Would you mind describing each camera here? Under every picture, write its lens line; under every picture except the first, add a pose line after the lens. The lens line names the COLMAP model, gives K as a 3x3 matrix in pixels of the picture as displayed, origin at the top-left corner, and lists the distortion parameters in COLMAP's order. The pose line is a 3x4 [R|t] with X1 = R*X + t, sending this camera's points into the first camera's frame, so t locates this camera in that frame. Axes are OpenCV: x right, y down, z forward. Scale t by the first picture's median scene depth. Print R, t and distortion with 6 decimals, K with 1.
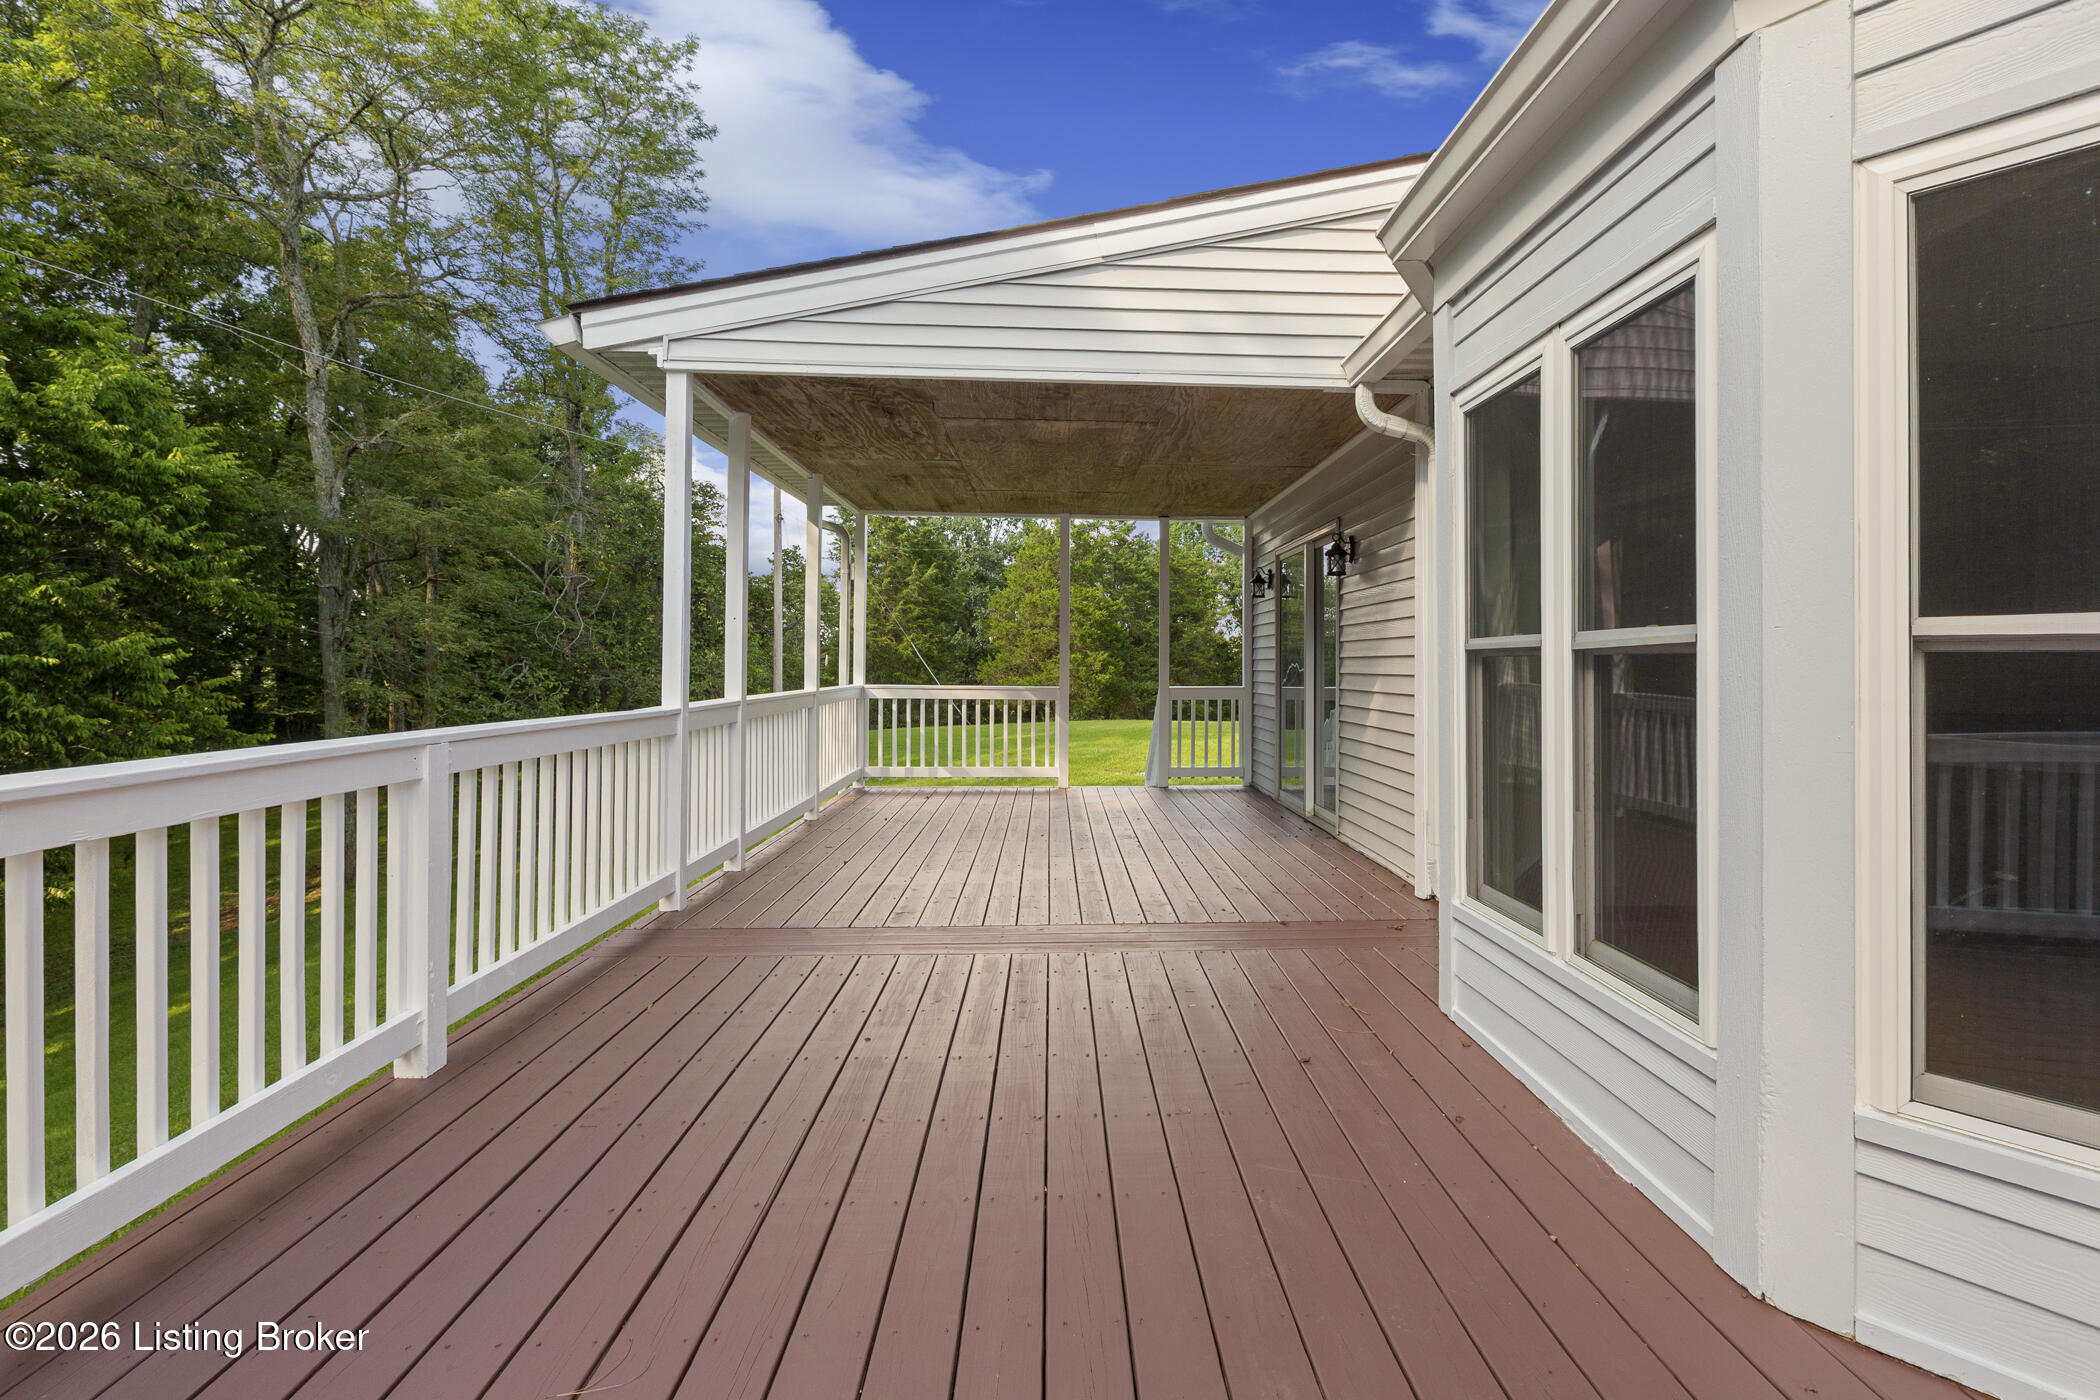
lens RADIAL K [[962.2, 0, 1050.4], [0, 962.2, 665.2], [0, 0, 1]] dist [0.002189, 0.000250]
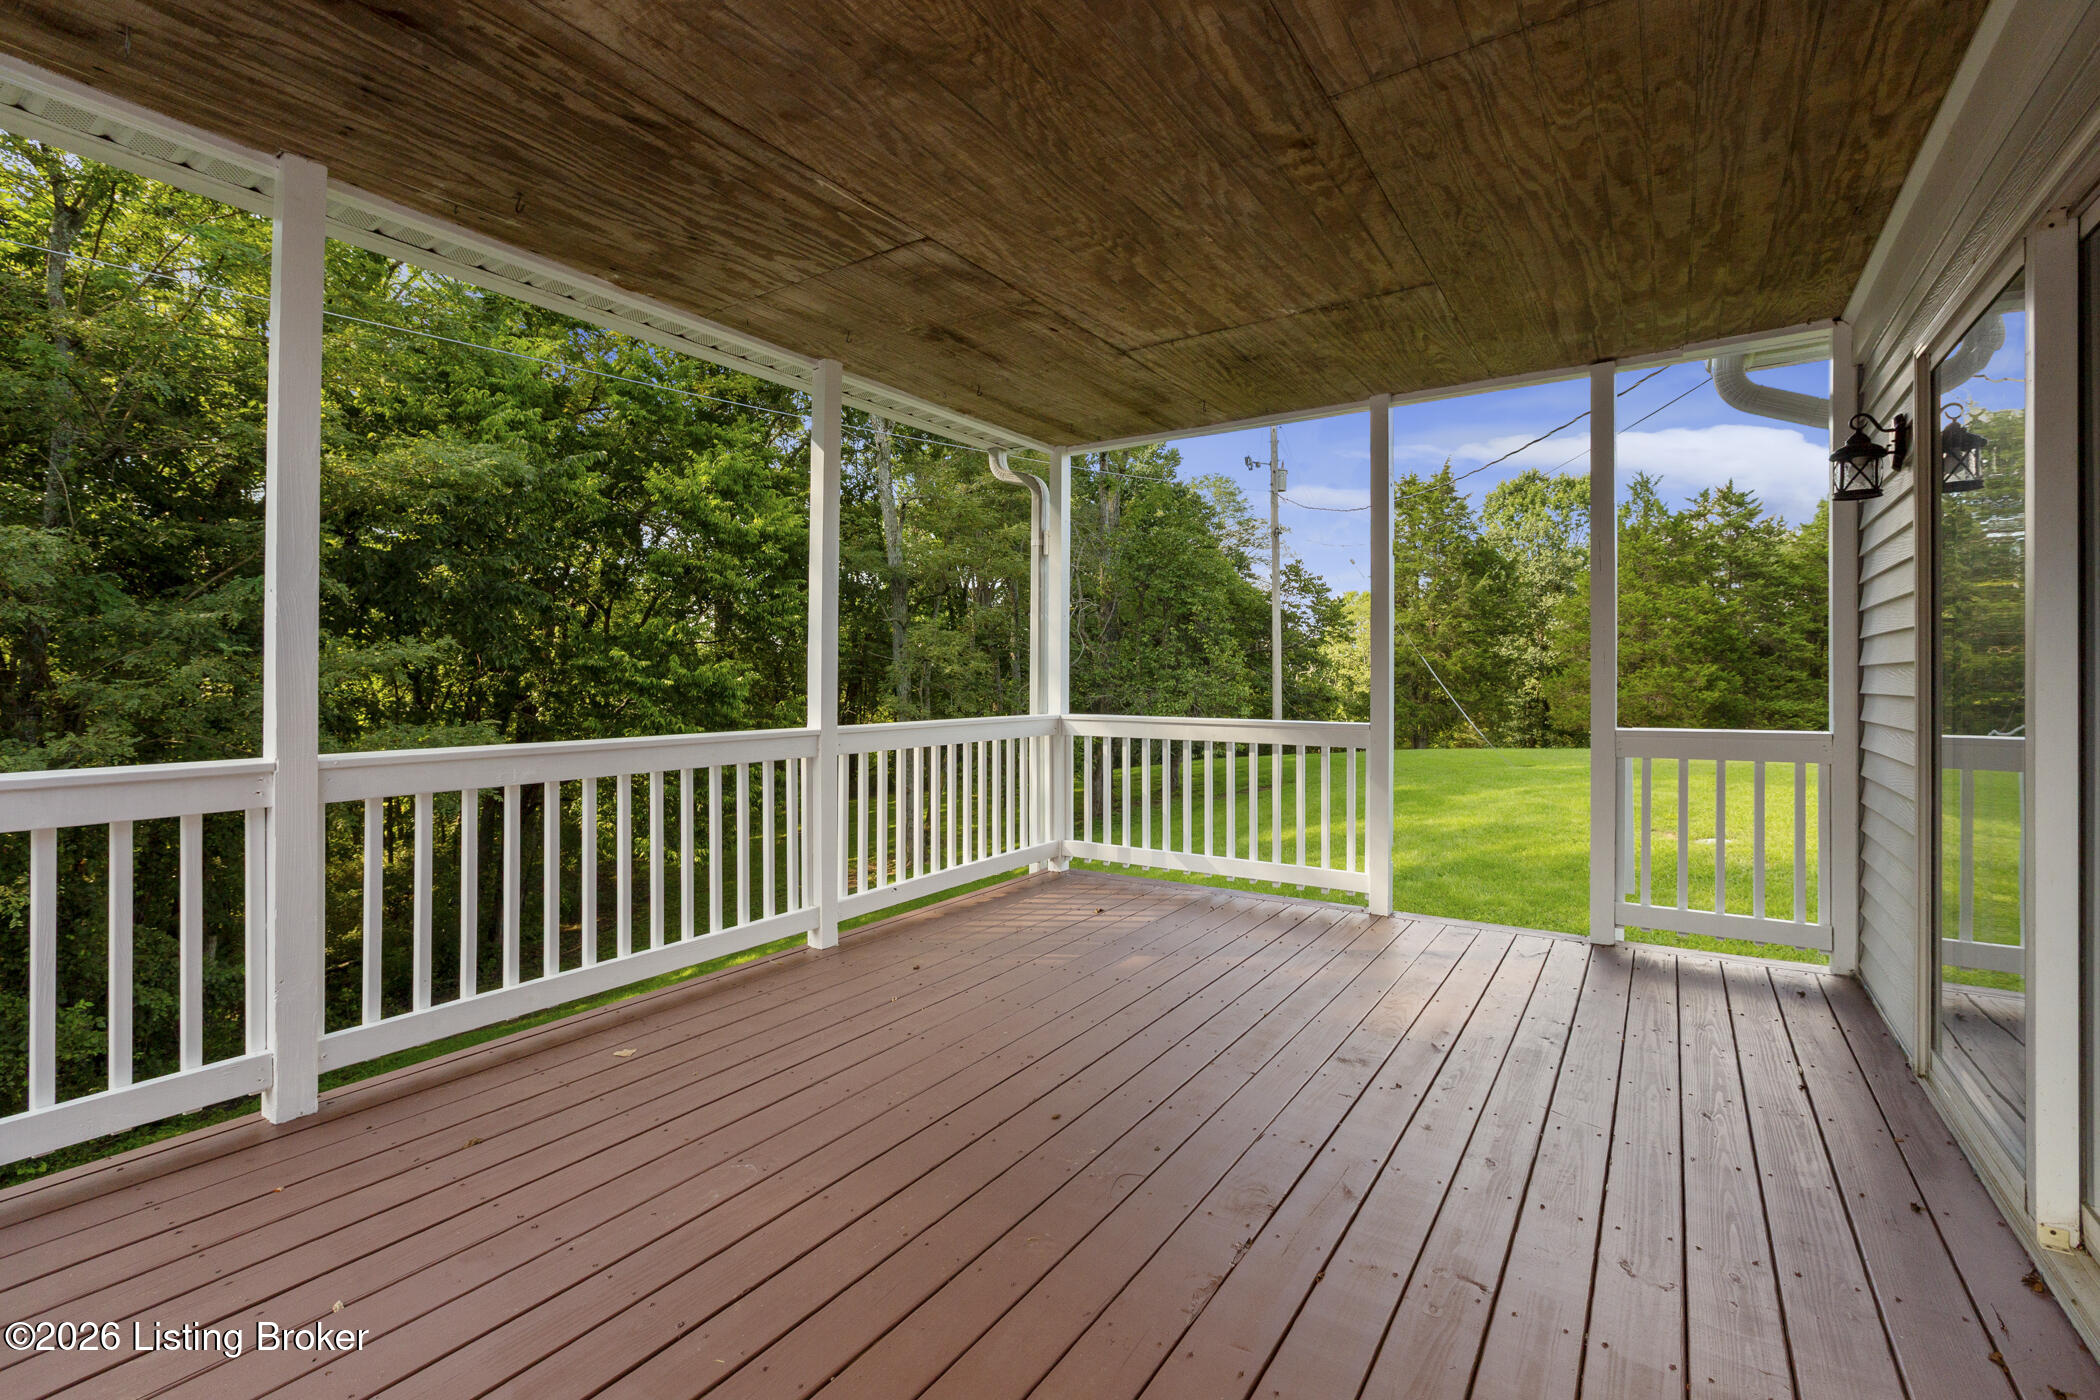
lens RADIAL K [[893.8, 0, 1049.7], [0, 893.8, 685.0], [0, 0, 1]] dist [0.009115, -0.000107]
pose [[0.831601, -0.003598, -0.555362, 0.067773], [0.005255, 0.999985, 0.001390, -0.000337], [0.555349, -0.004075, 0.831607, 0.244092]]
